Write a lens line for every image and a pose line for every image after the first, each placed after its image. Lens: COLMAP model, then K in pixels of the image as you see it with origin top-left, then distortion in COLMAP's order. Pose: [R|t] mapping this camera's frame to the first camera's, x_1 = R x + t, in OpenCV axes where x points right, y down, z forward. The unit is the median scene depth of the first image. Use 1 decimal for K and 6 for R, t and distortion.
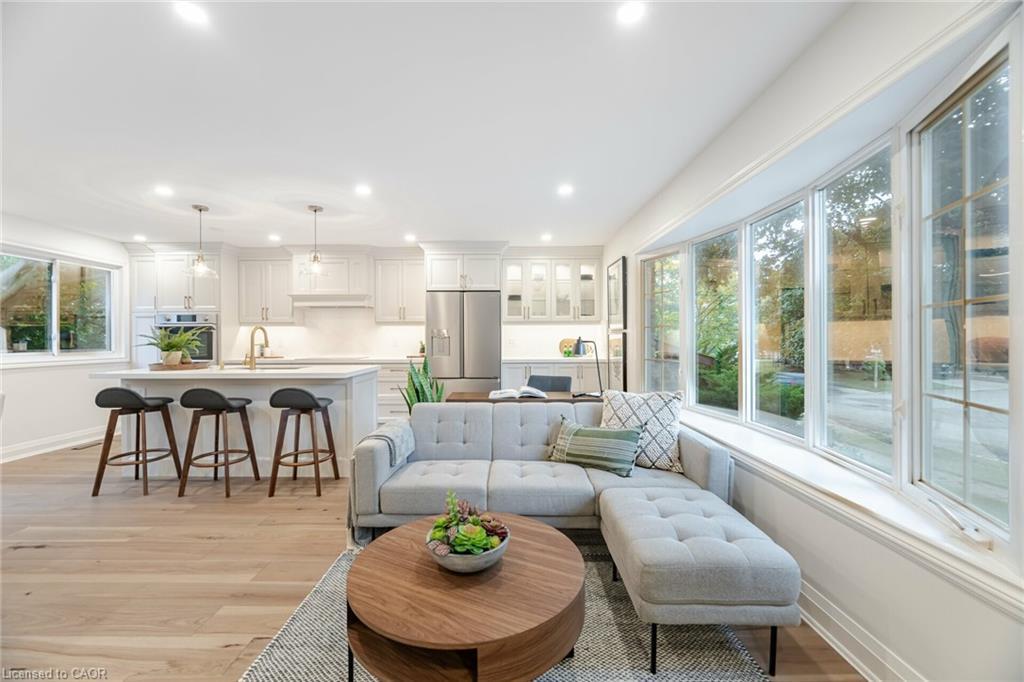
lens RADIAL K [[414.7, 0, 507.4], [0, 414.7, 340.0], [0, 0, 1]] dist [-0.000770, 0.000041]
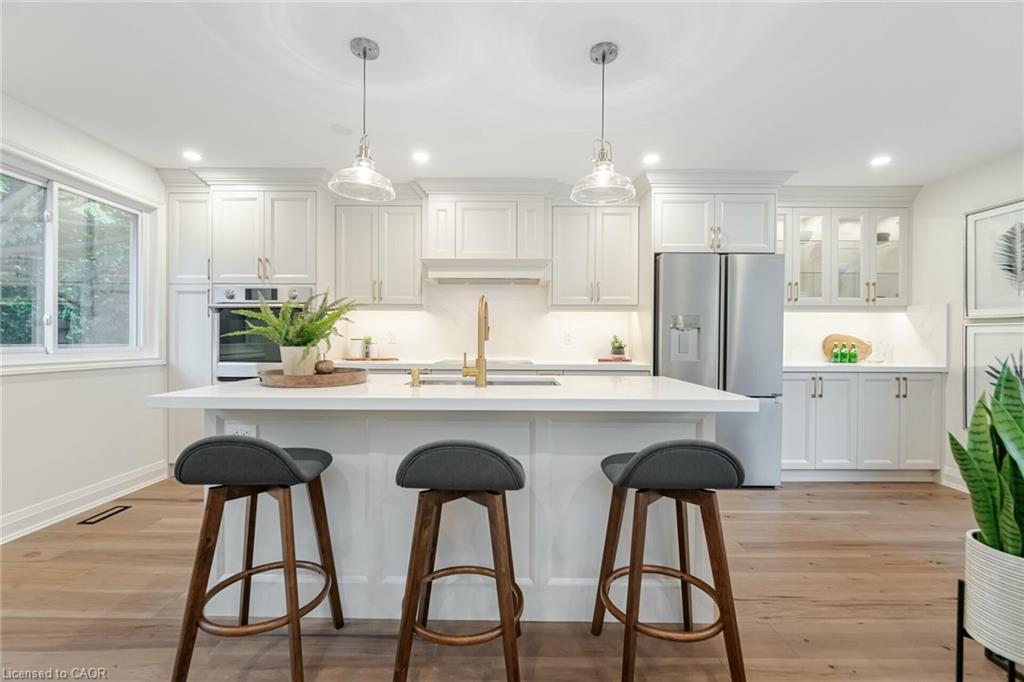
lens RADIAL K [[441.0, 0, 507.2], [0, 441.0, 341.5], [0, 0, 1]] dist [-0.000078, -0.000508]
pose [[0.999958, 0.008875, 0.002112, -0.408542], [-0.008873, 0.999960, -0.001340, 0.014851], [-0.002124, 0.001321, 0.999997, 0.347319]]
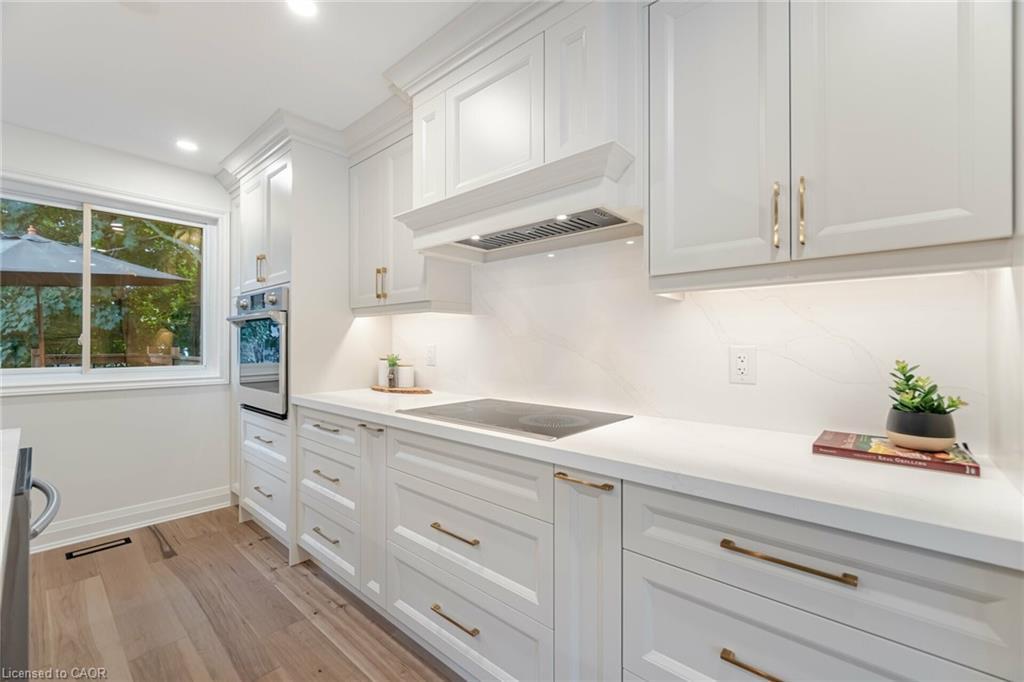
lens RADIAL K [[414.7, 0, 506.7], [0, 414.7, 338.9], [0, 0, 1]] dist [-0.000770, 0.000041]
pose [[0.756598, -0.001655, -0.653878, -0.240859], [-0.006675, 0.999925, -0.010254, -0.005932], [0.653846, 0.012123, 0.756531, 0.817249]]
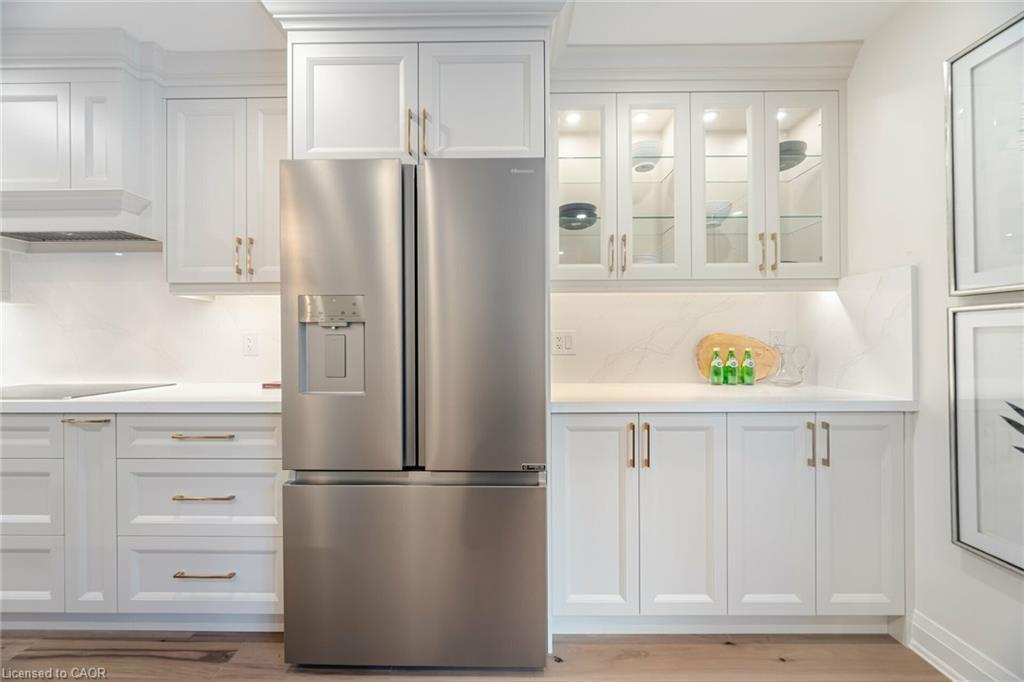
lens RADIAL K [[414.7, 0, 509.9], [0, 414.7, 340.3], [0, 0, 1]] dist [-0.000770, 0.000041]
pose [[0.999917, -0.000124, -0.012908, -0.037548], [0.000011, 0.999962, -0.008758, 0.006545], [0.012908, 0.008757, 0.999878, 0.702567]]
